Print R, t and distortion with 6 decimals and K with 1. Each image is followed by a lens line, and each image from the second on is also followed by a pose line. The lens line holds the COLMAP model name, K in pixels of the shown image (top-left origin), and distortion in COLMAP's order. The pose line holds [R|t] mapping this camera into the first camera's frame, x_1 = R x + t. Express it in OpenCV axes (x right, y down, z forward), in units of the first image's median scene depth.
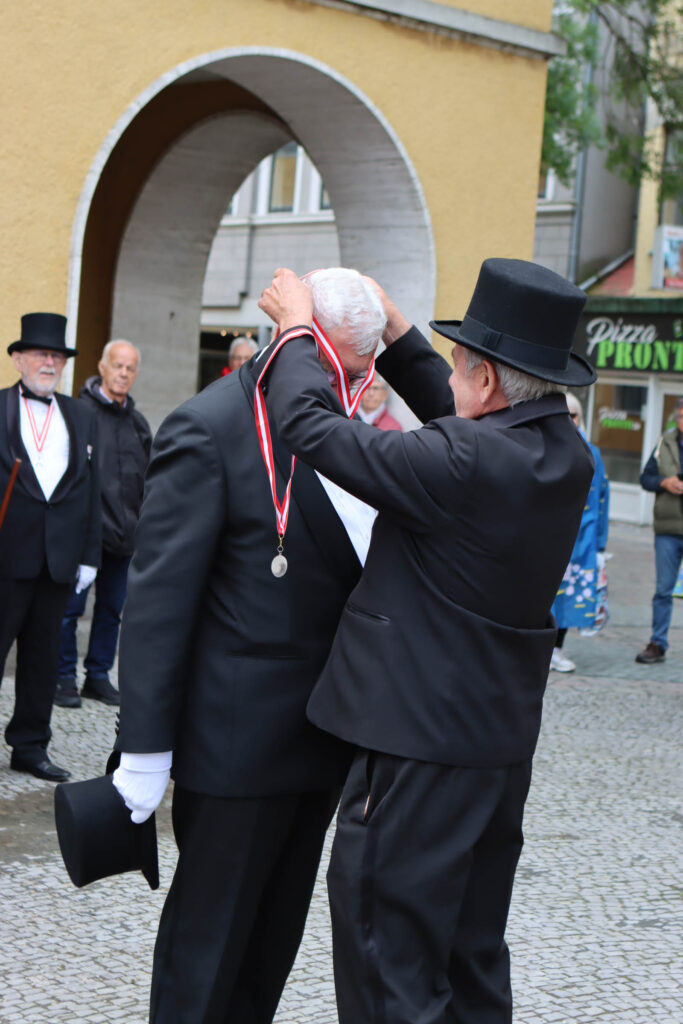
lens RADIAL K [[1931.7, 0, 341.5], [0, 1931.7, 512.0], [0, 0, 1]] dist [-0.029880, 0.086918]
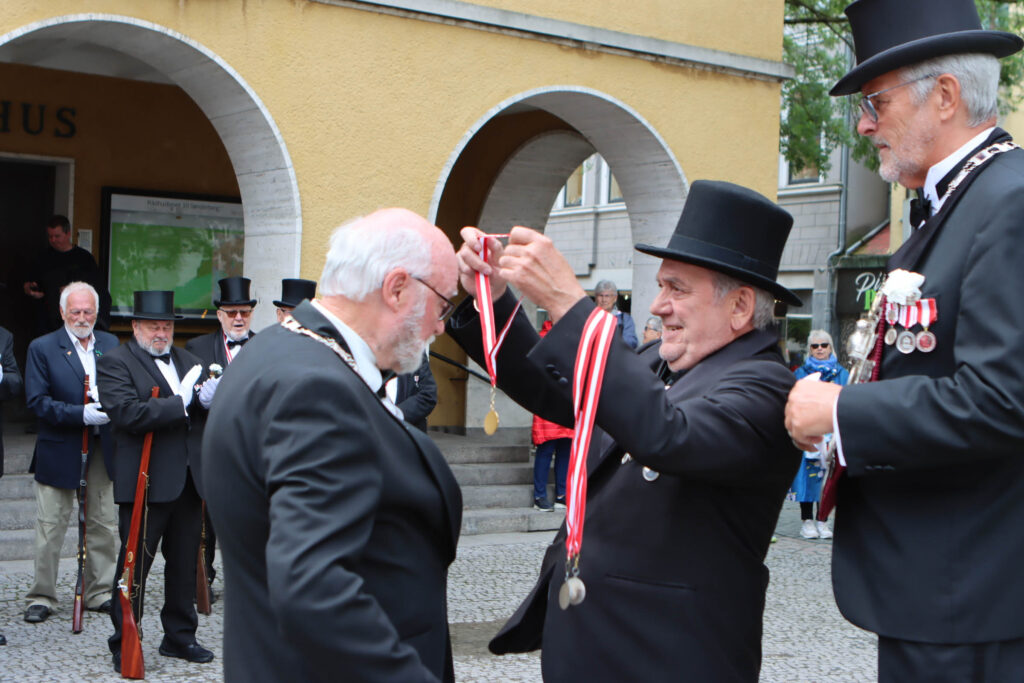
lens RADIAL K [[1524.2, 0, 510.3], [0, 1524.2, 336.9], [0, 0, 1]] dist [-0.052789, 0.028664]
pose [[0.992165, -0.037549, -0.119156, 0.041255], [0.029604, 0.997263, -0.067757, 0.008398], [0.121374, 0.063698, 0.990561, -0.059151]]
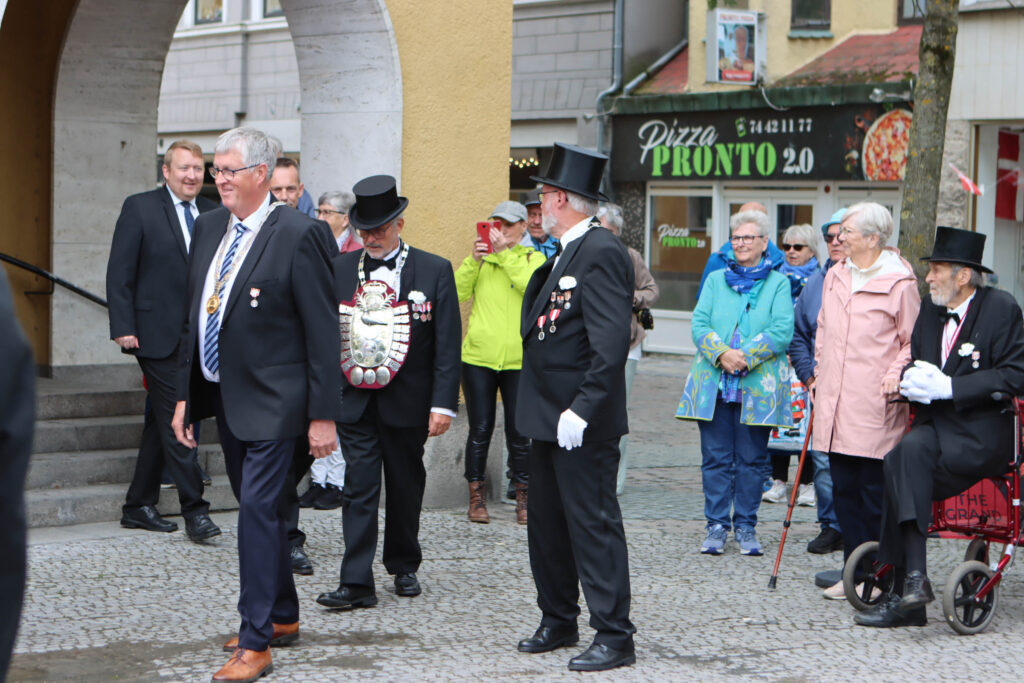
lens RADIAL K [[2377.5, 0, 512.0], [0, 2377.5, 341.5], [0, 0, 1]] dist [0.016832, 0.299054]
pose [[0.997316, -0.059306, 0.042936, 0.045646], [0.059858, 0.998138, -0.011698, 0.013482], [-0.042162, 0.014237, 0.999009, -0.109219]]
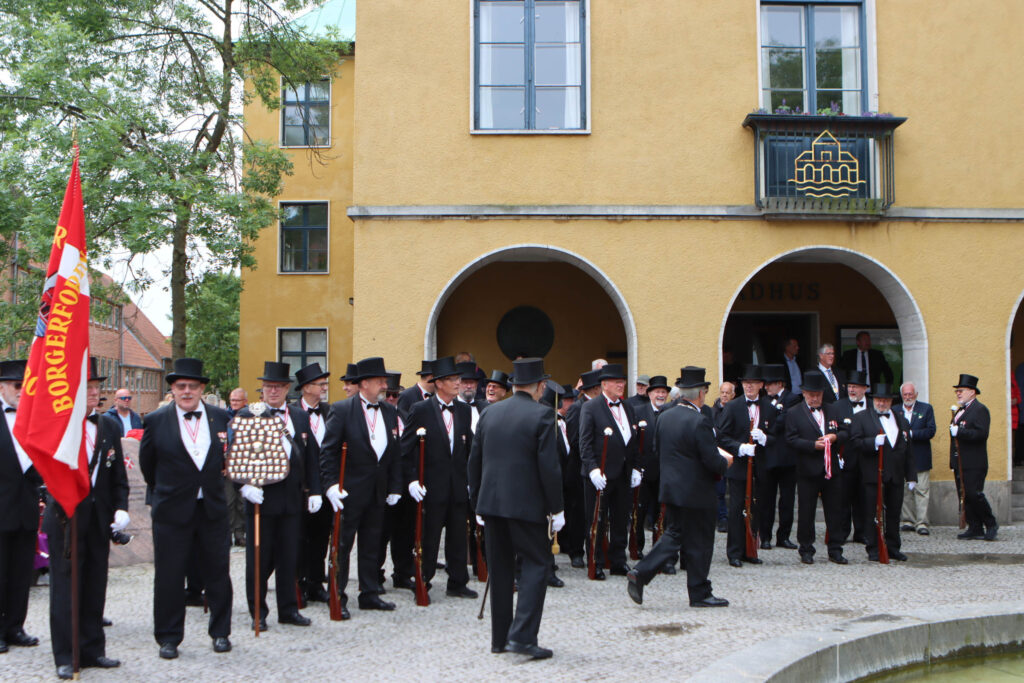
lens RADIAL K [[1113.0, 0, 512.0], [0, 1113.0, 341.5], [0, 0, 1]] dist [-0.078776, 0.029488]
pose [[0.752648, -0.101745, -0.650514, 0.265610], [0.003869, 0.988655, -0.150156, 0.056299], [0.658411, 0.110498, 0.744503, -0.396175]]
